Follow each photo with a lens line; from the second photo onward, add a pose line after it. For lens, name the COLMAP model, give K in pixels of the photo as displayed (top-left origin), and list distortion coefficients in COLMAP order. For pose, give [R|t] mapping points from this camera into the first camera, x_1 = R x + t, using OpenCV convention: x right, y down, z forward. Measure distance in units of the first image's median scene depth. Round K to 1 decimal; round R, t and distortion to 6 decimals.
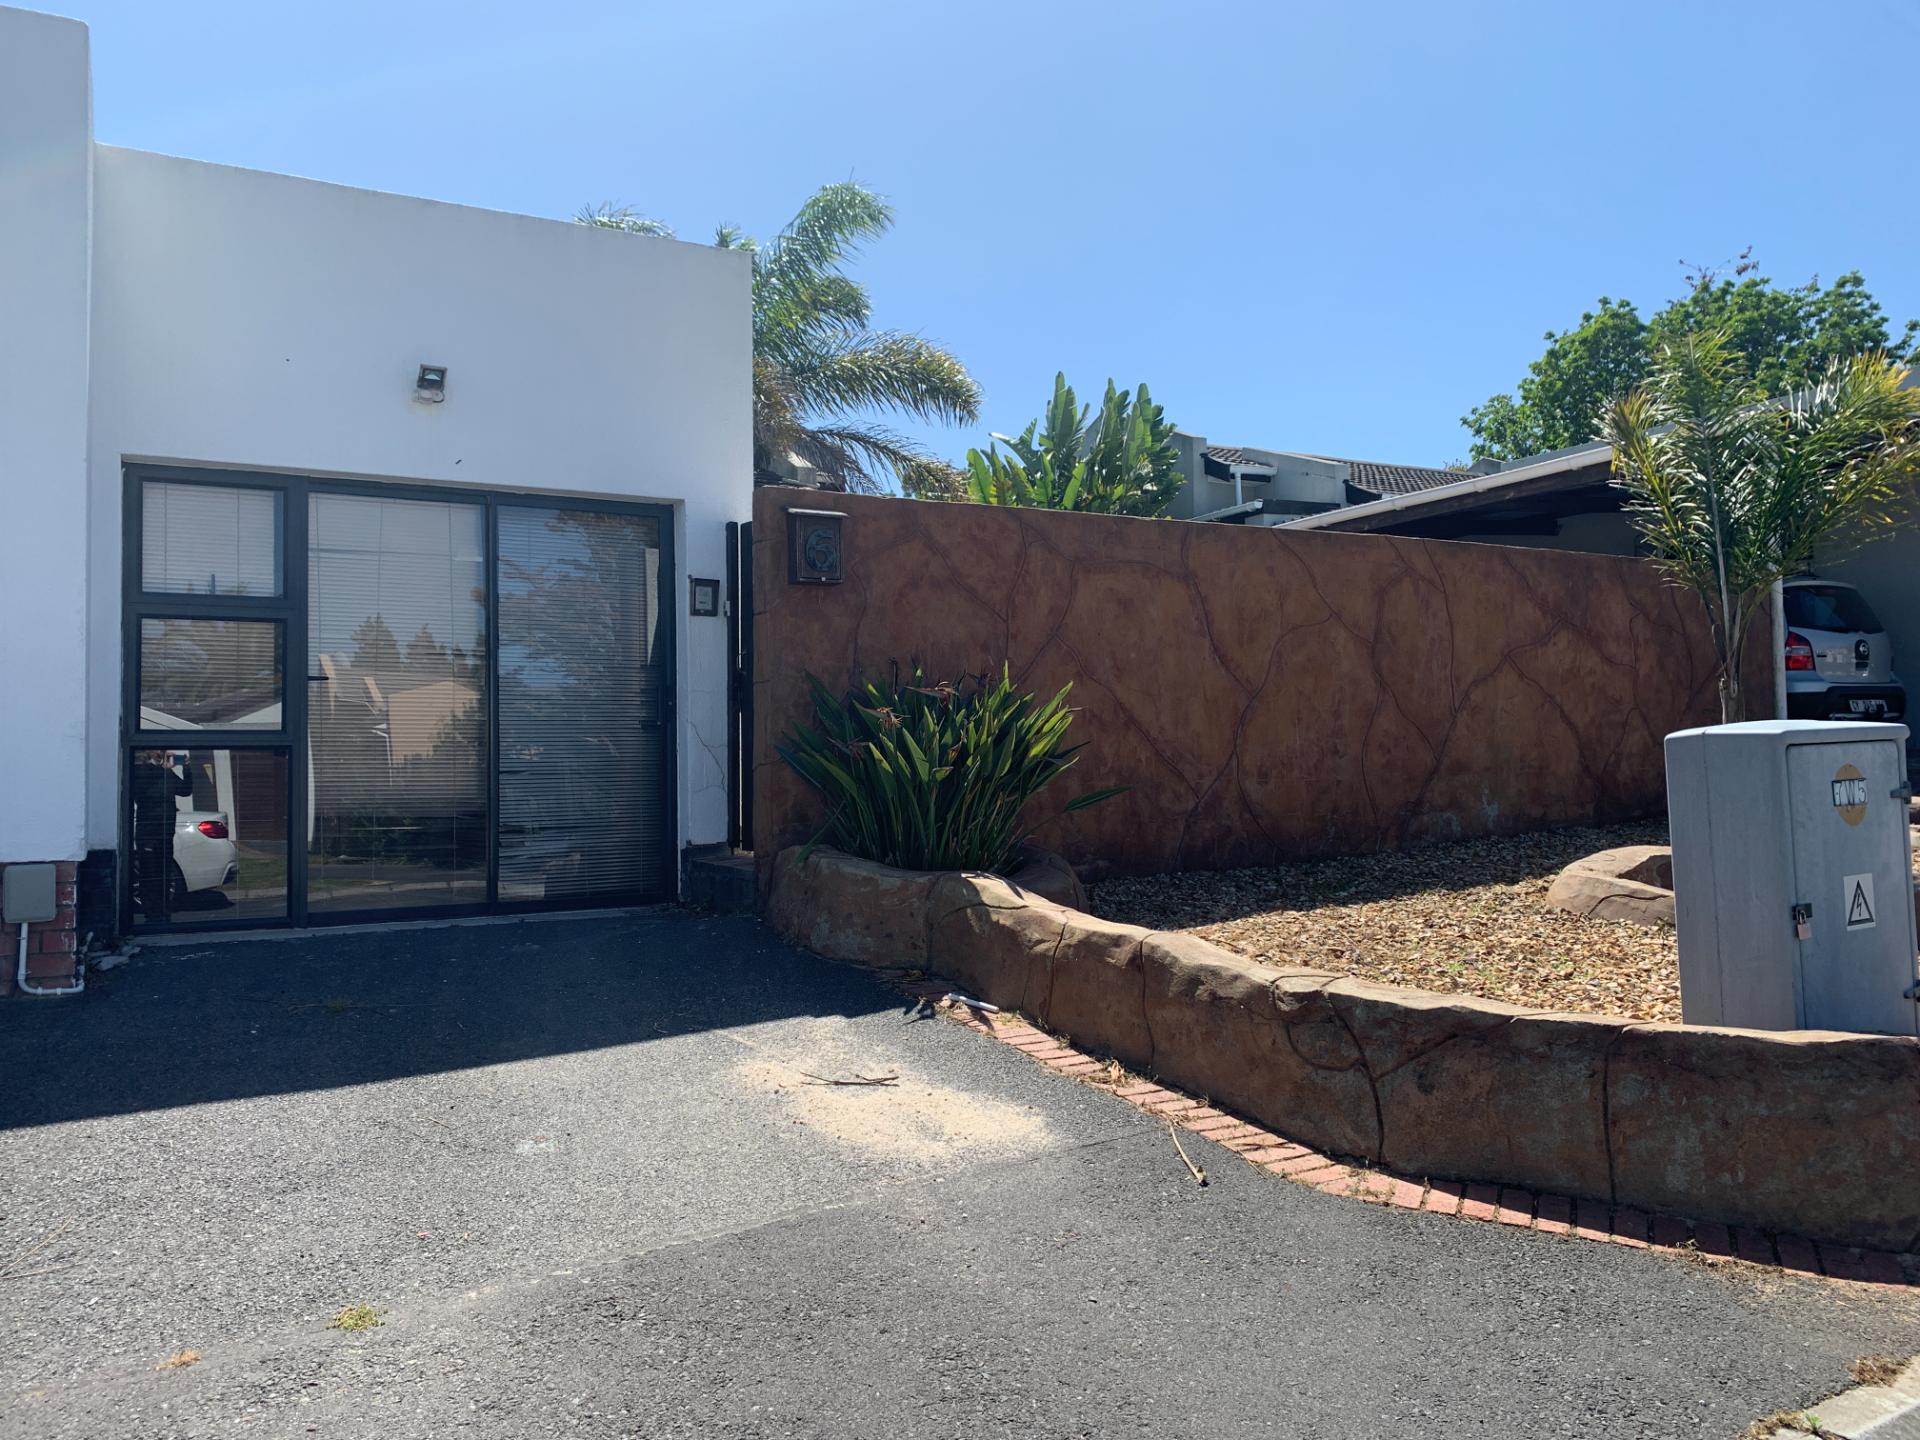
lens RADIAL K [[1461.3, 0, 998.1], [0, 1461.3, 658.1], [0, 0, 1]] dist [0.058961, -0.075956]
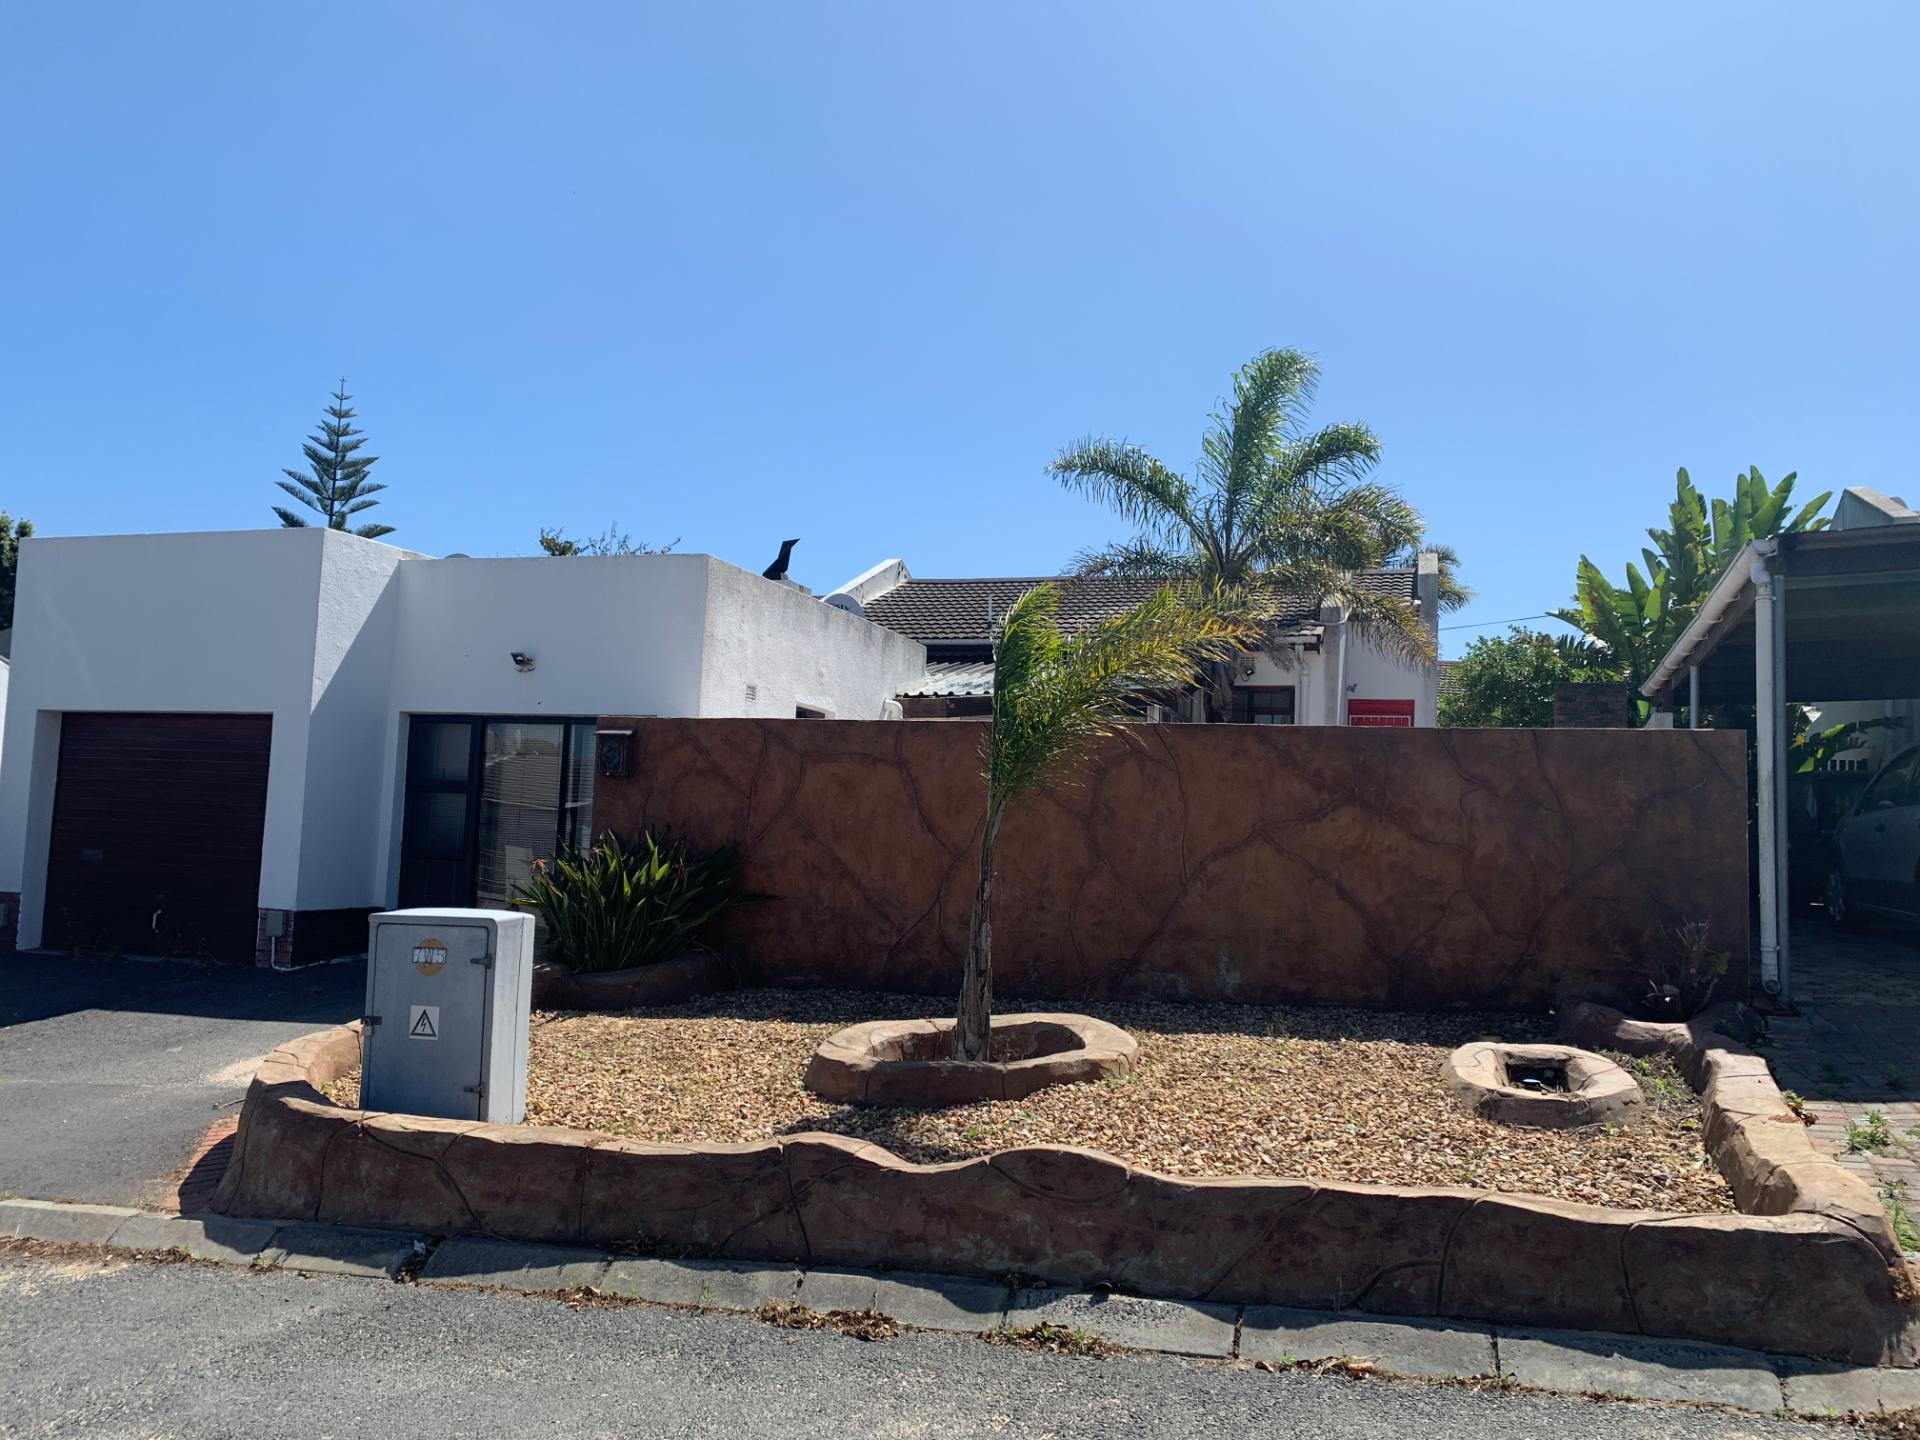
lens RADIAL K [[1461.3, 0, 968.8], [0, 1461.3, 658.7], [0, 0, 1]] dist [0.058961, -0.075956]
pose [[0.673470, -0.040896, -0.738082, 1.111737], [0.001108, 0.998523, -0.054316, -0.076092], [0.739213, 0.035762, 0.672521, 0.160540]]
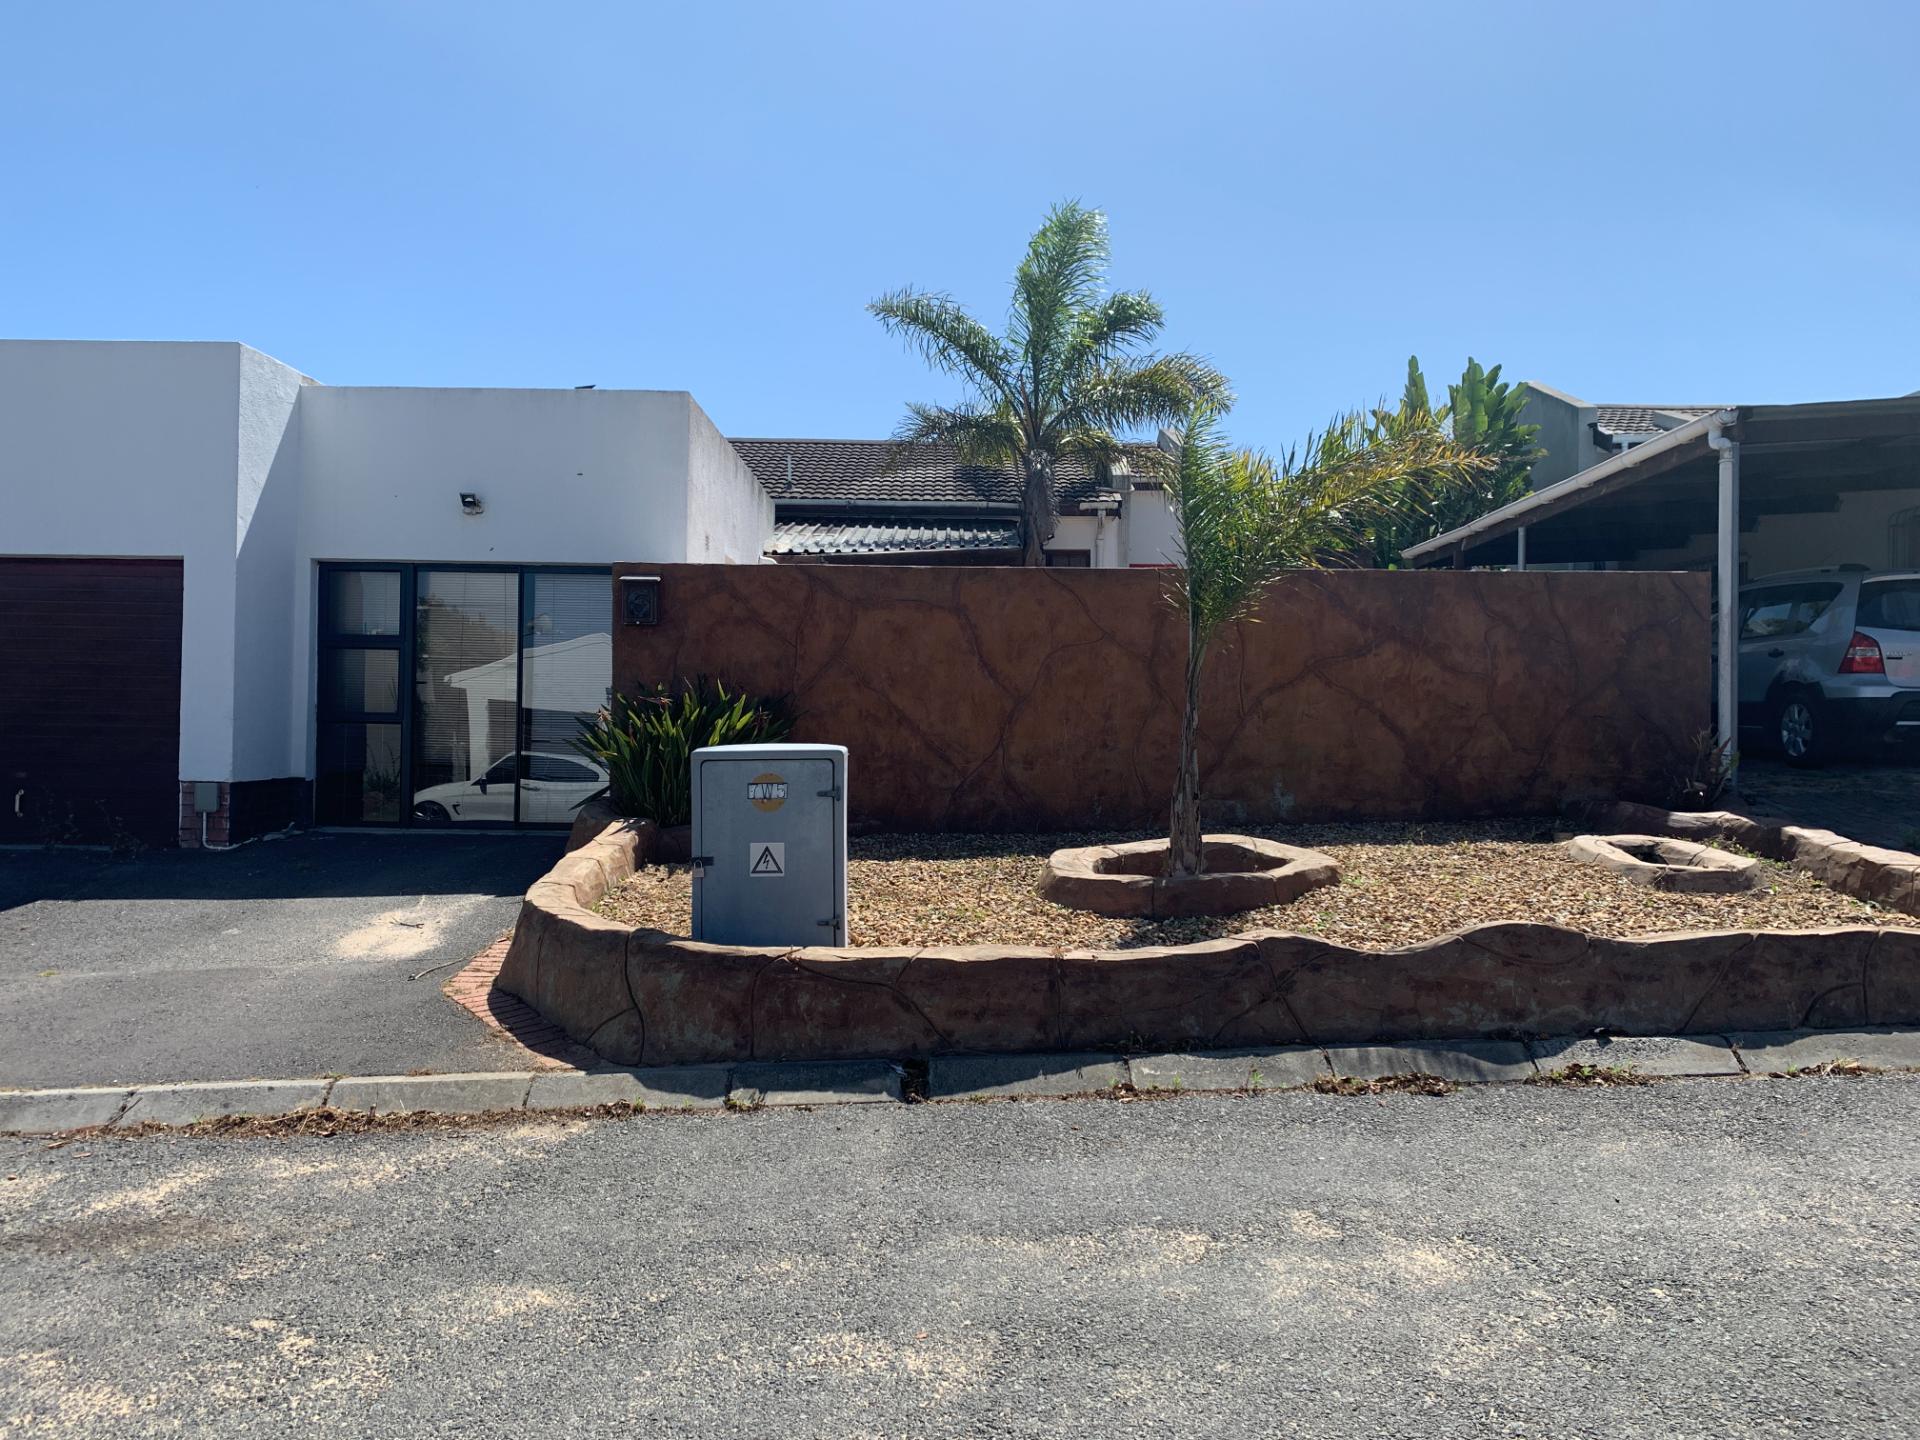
lens RADIAL K [[1461.3, 0, 971.1], [0, 1461.3, 675.6], [0, 0, 1]] dist [0.058961, -0.075956]
pose [[0.865461, 0.013768, -0.500786, 0.776326], [0.007485, 0.999155, 0.040405, -0.047808], [0.500920, -0.038717, 0.864627, -0.123556]]
